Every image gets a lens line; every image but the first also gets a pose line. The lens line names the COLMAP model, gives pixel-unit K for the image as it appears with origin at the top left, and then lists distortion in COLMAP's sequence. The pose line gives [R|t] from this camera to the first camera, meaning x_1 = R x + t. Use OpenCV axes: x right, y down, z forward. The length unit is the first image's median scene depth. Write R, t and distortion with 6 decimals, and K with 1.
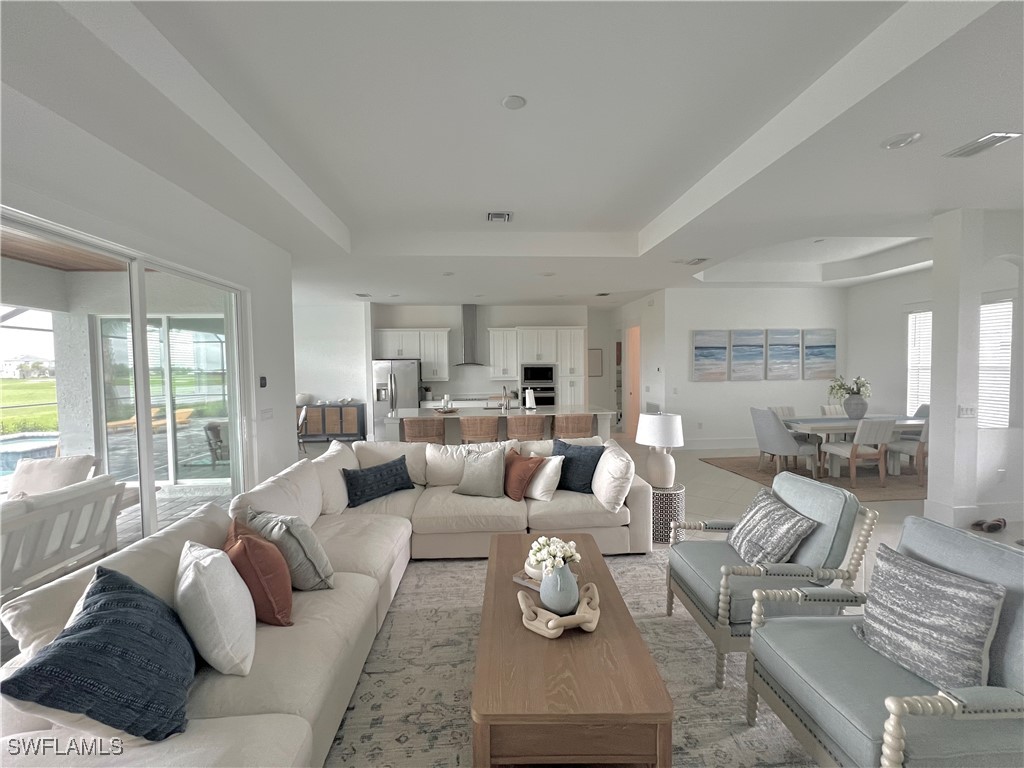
lens RADIAL K [[403.6, 0, 512.0], [0, 403.6, 384.0], [0, 0, 1]] dist [0.000658, 0.000019]
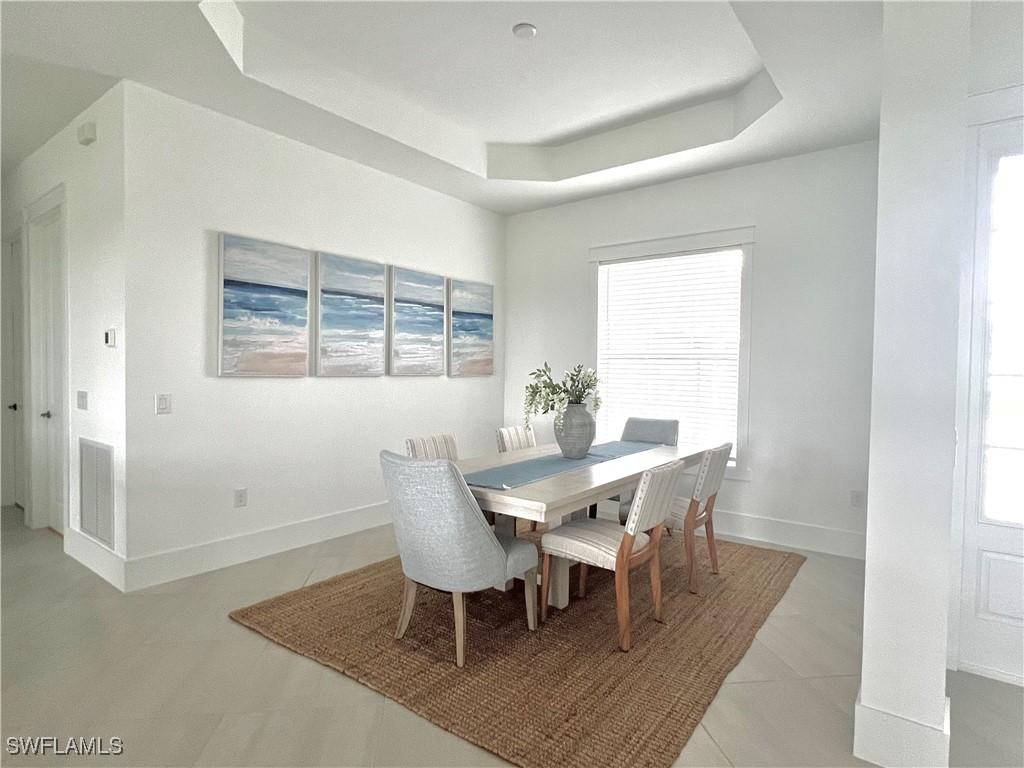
lens RADIAL K [[552.5, 0, 512.0], [0, 552.5, 384.0], [0, 0, 1]] dist [-0.002486, -0.000251]
pose [[0.659836, 0.005223, 0.751392, 0.252874], [0.006291, 0.999902, -0.012475, 0.007975], [-0.751383, 0.012958, 0.659739, 0.484814]]
